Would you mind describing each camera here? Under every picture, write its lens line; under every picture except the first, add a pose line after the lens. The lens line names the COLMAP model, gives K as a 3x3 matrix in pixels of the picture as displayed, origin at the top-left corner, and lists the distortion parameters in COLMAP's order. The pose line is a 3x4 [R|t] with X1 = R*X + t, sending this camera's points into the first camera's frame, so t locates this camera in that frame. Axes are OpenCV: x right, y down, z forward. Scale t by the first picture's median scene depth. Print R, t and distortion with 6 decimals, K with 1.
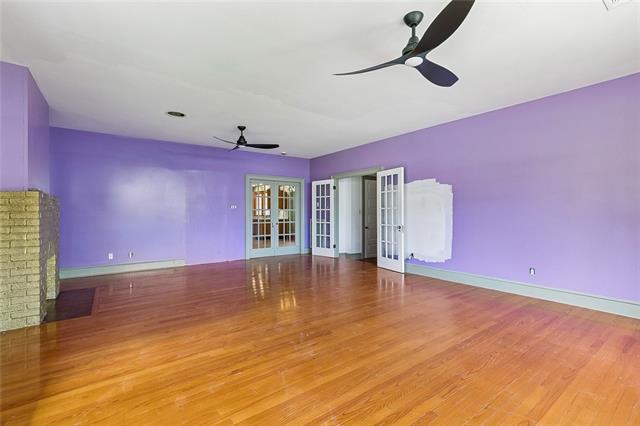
lens RADIAL K [[290.2, 0, 319.1], [0, 290.2, 212.3], [0, 0, 1]] dist [0.007889, -0.000526]
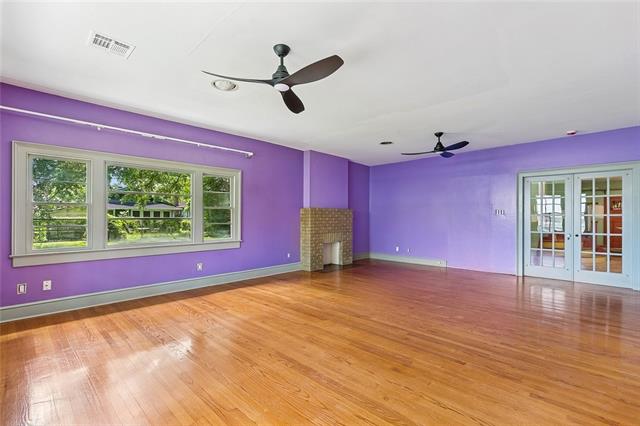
lens RADIAL K [[290.2, 0, 317.9], [0, 290.2, 216.2], [0, 0, 1]] dist [0.007889, -0.000526]
pose [[0.165873, -0.001363, -0.986146, 1.275436], [-0.003681, 0.999991, -0.002002, -0.007075], [0.986140, 0.003962, 0.165867, 0.822784]]
